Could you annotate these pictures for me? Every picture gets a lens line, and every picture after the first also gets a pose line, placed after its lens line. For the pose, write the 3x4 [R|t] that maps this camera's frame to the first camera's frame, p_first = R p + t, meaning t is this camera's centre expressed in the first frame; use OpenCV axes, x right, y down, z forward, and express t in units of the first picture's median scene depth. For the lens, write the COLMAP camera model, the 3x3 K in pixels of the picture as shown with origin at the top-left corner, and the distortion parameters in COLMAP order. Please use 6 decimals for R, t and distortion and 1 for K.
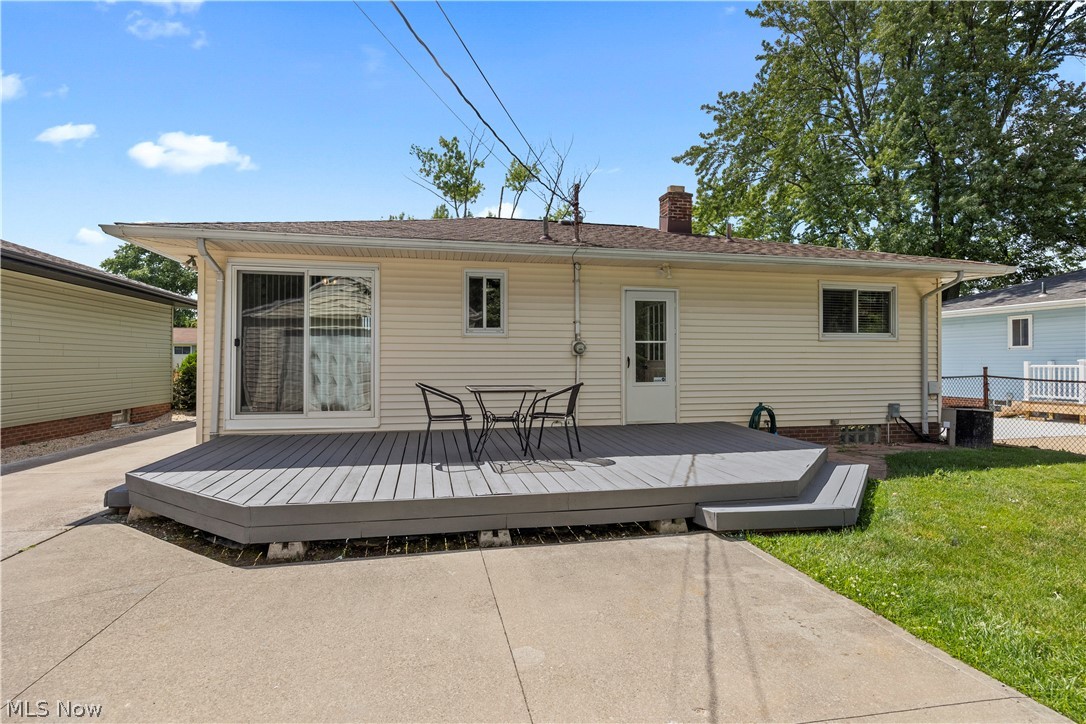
lens RADIAL K [[538.4, 0, 543.0], [0, 538.4, 362.0], [0, 0, 1]] dist [-0.001058, -0.000239]
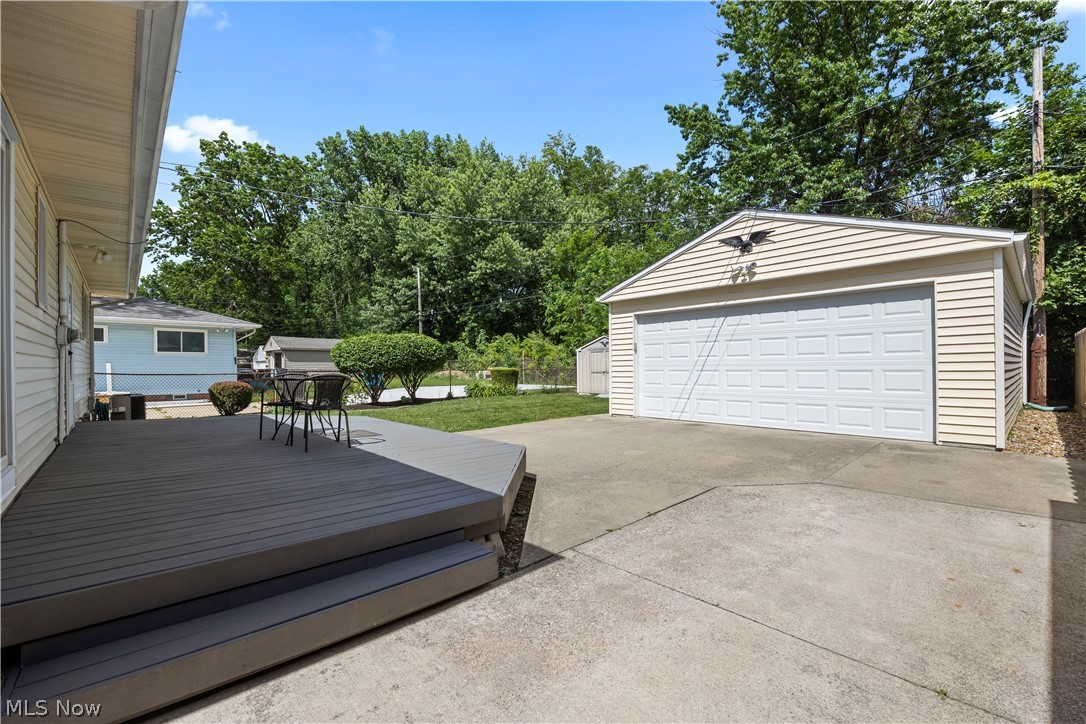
lens RADIAL K [[464.5, 0, 542.1], [0, 464.5, 365.6], [0, 0, 1]] dist [-0.011735, -0.000290]
pose [[-0.501343, 0.004227, 0.865238, -0.759986], [0.002384, 0.999991, -0.003504, 0.017985], [-0.865245, 0.000306, -0.501348, 0.715669]]
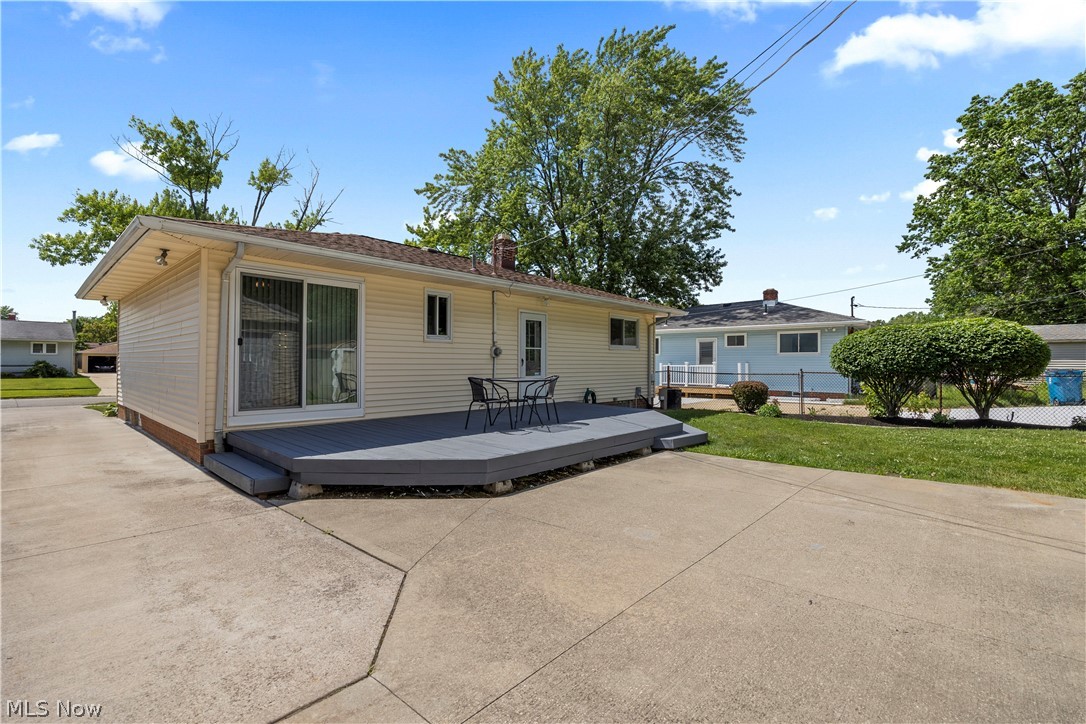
lens RADIAL K [[476.6, 0, 540.4], [0, 476.6, 363.9], [0, 0, 1]] dist [-0.019264, -0.000097]
pose [[0.816354, 0.001835, 0.577549, -0.520671], [-0.003629, 0.999992, 0.001952, 0.002013], [-0.577541, -0.003689, 0.816353, -0.064539]]
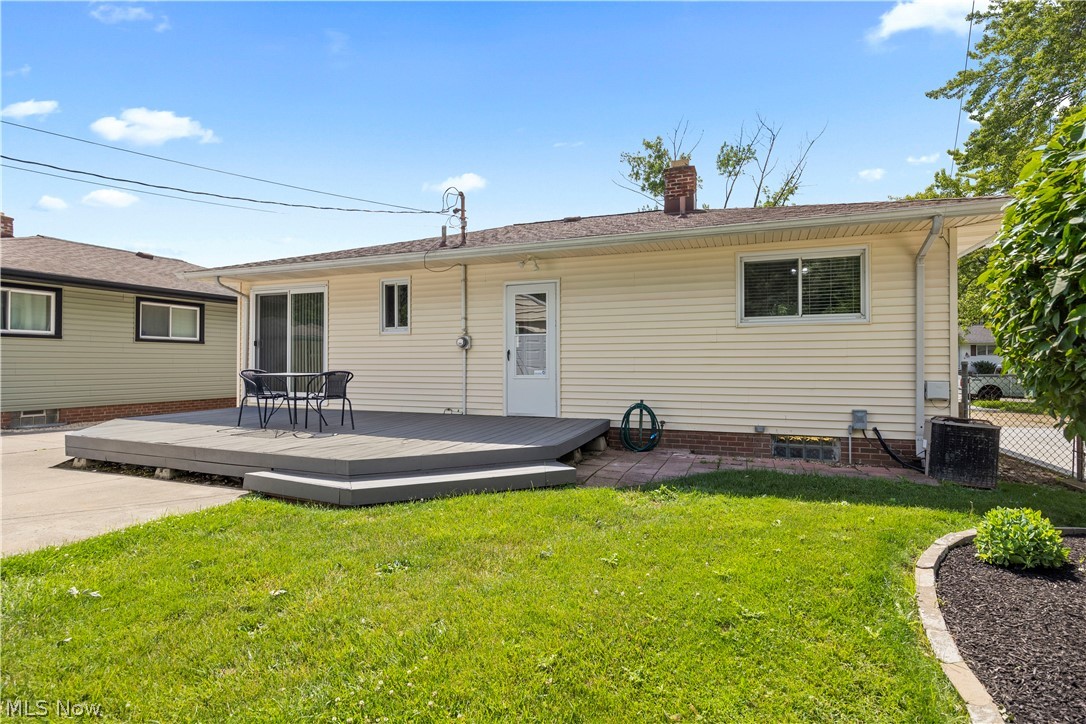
lens RADIAL K [[538.4, 0, 543.0], [0, 538.4, 362.0], [0, 0, 1]] dist [-0.001058, -0.000239]
pose [[0.832781, -0.001030, -0.553602, 0.756375], [0.000288, 0.999999, -0.001428, 0.014492], [0.553603, 0.001029, 0.832780, 0.173845]]
